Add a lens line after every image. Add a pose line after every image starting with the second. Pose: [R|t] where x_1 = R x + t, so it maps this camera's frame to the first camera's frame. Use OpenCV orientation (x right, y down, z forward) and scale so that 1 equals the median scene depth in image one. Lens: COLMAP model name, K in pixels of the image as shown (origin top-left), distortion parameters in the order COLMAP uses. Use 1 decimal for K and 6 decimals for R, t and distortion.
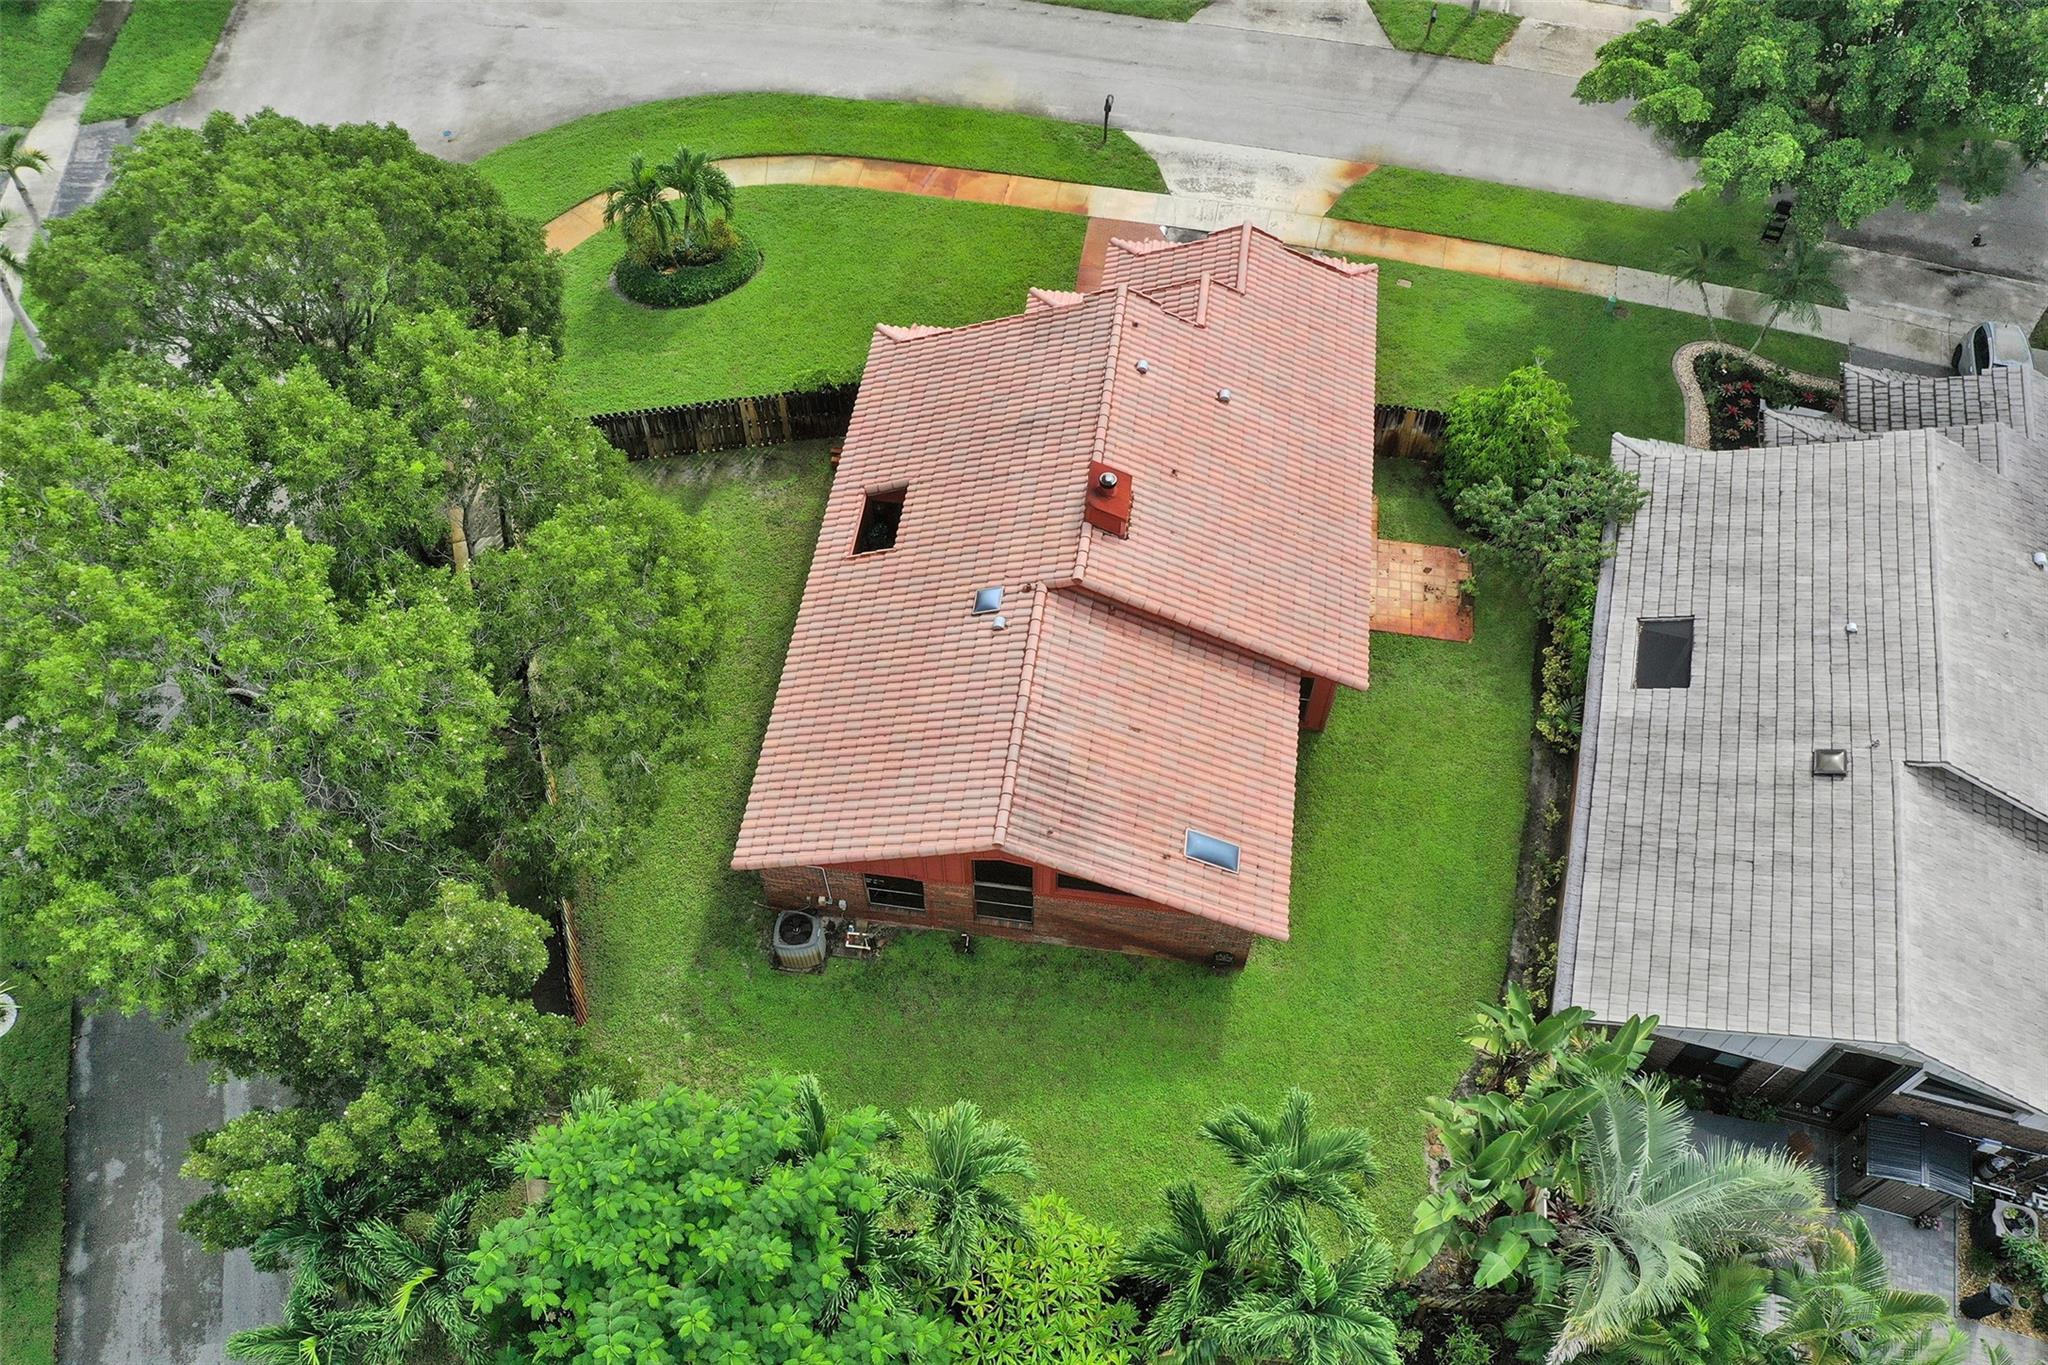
lens RADIAL K [[1622.5, 0, 1030.4], [0, 1622.5, 687.4], [0, 0, 1]] dist [0.009462, 0.007046]
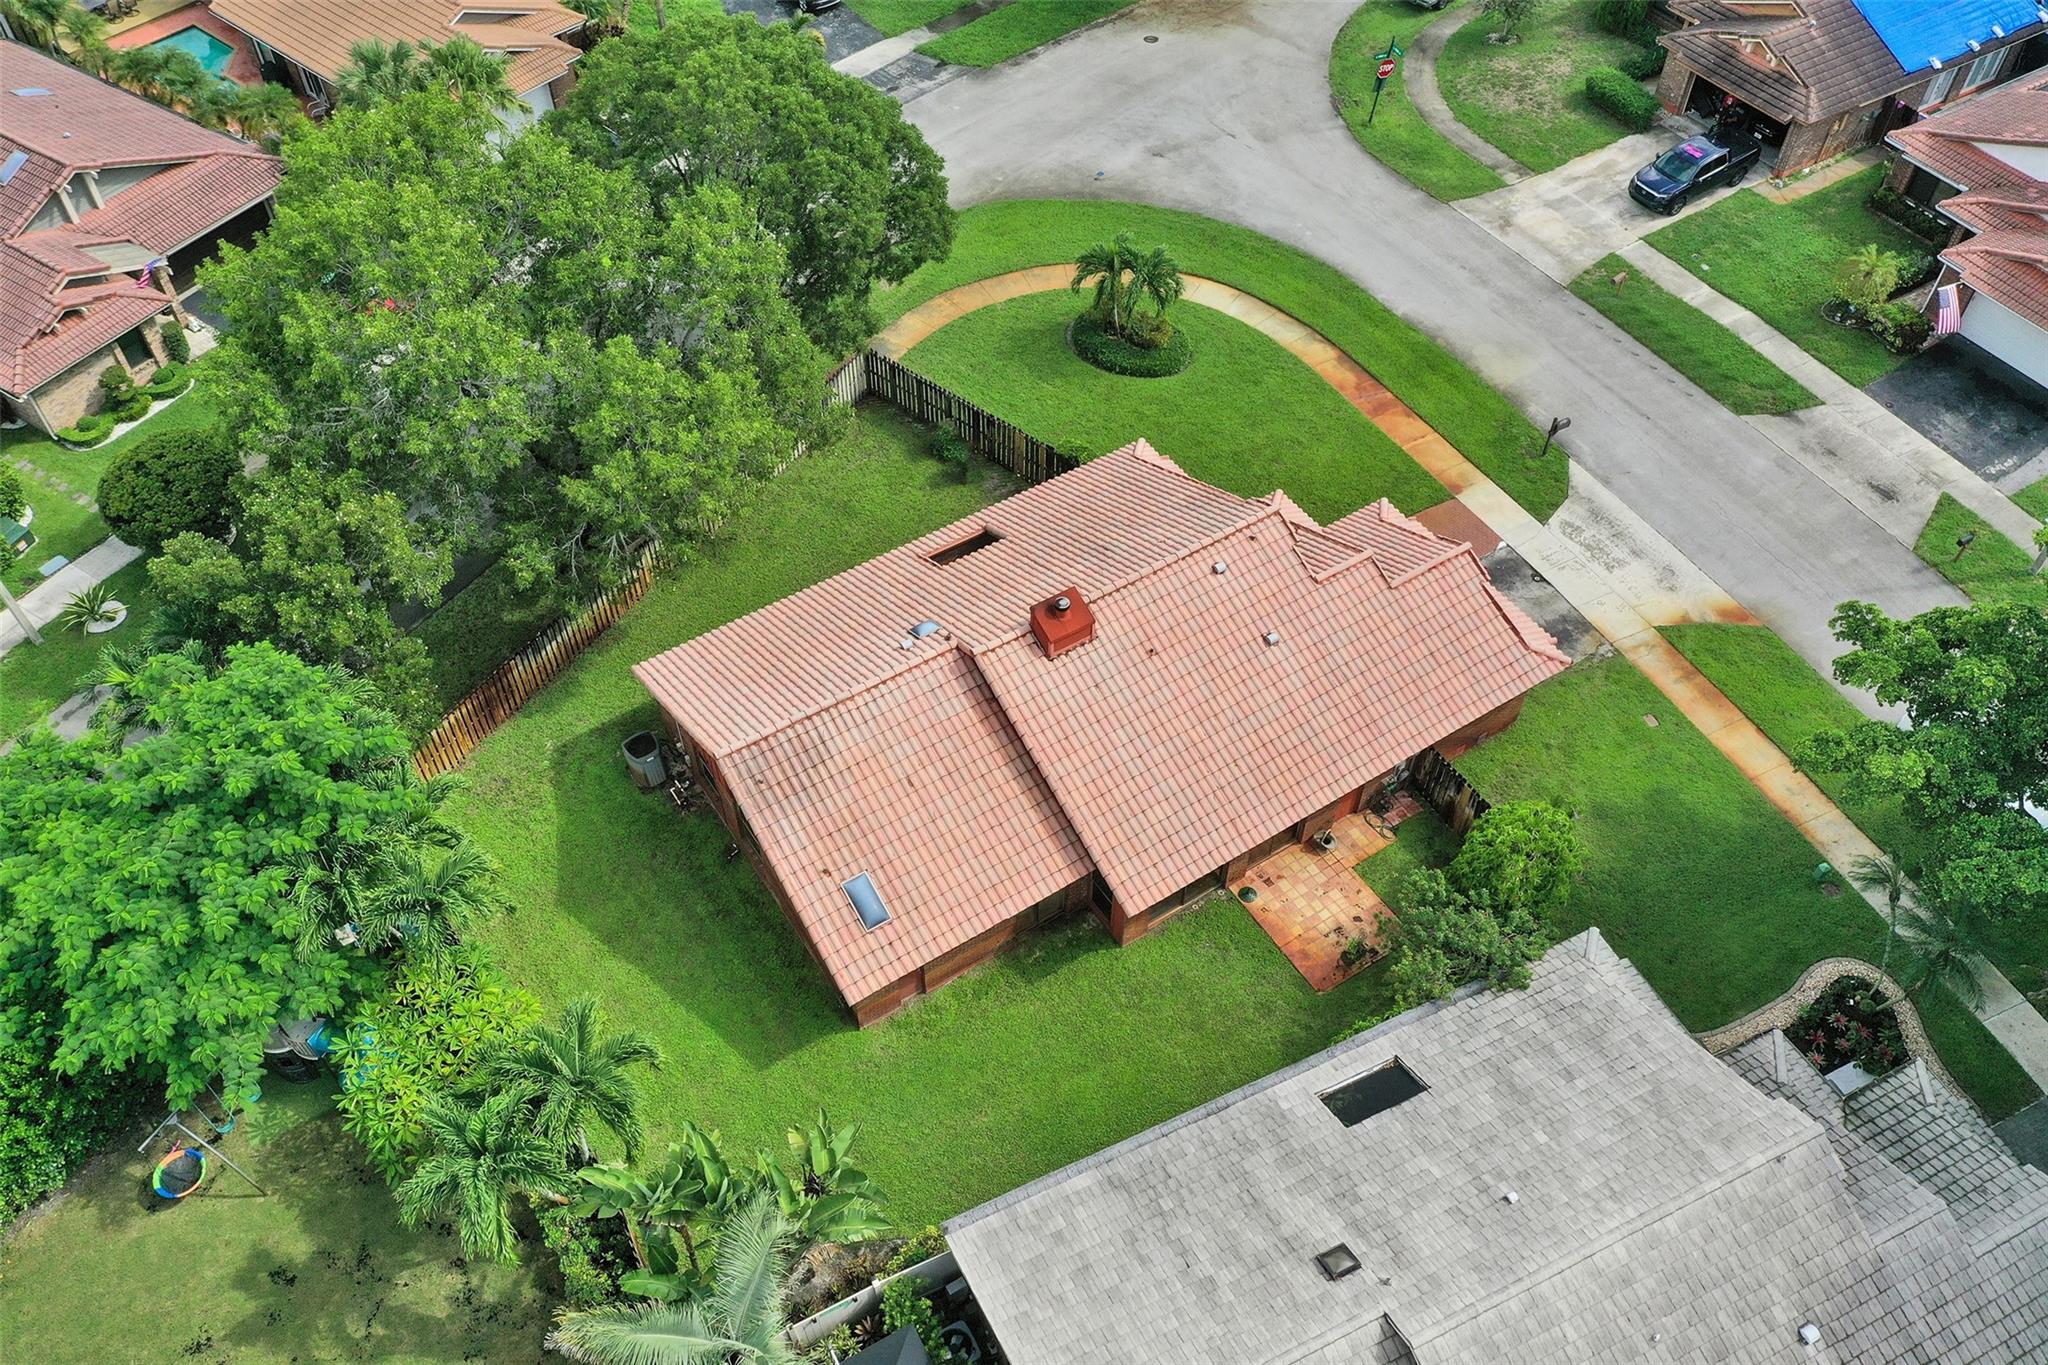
lens RADIAL K [[1627.3, 0, 1026.7], [0, 1627.3, 686.1], [0, 0, 1]] dist [0.021977, 0.000931]
pose [[0.657532, 0.573920, -0.488126, 0.546928], [-0.625462, 0.777013, 0.071052, -0.135235], [0.420059, 0.258586, 0.869876, 0.048882]]
